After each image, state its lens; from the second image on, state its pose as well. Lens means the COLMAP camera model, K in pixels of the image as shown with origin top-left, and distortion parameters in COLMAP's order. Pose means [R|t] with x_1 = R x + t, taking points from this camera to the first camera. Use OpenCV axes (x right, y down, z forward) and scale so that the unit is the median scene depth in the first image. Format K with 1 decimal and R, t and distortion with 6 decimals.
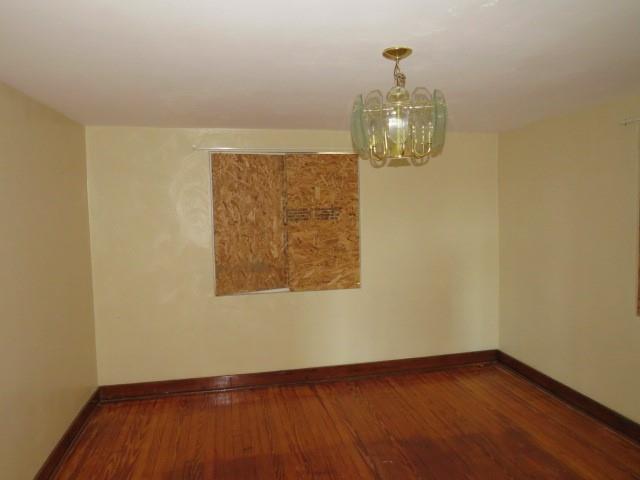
lens RADIAL K [[456.2, 0, 314.9], [0, 456.2, 237.6], [0, 0, 1]] dist [-0.034648, 0.027156]
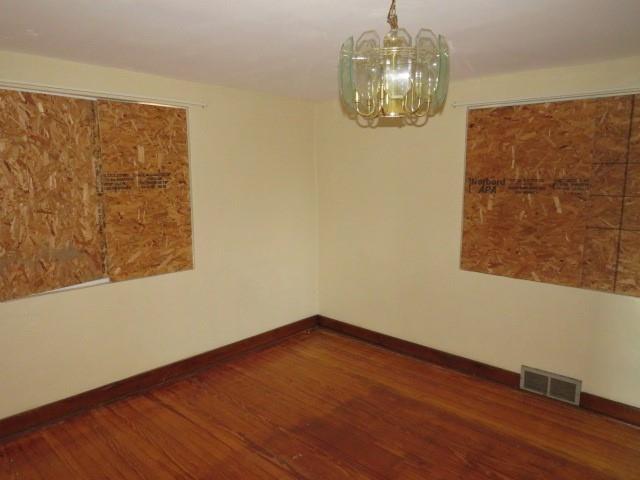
lens RADIAL K [[456.2, 0, 318.8], [0, 456.2, 239.5], [0, 0, 1]] dist [-0.034648, 0.027156]
pose [[0.814442, -0.064192, 0.576683, -0.209488], [0.024624, 0.996790, 0.076179, -0.003405], [-0.579722, -0.047843, 0.813409, 0.181868]]
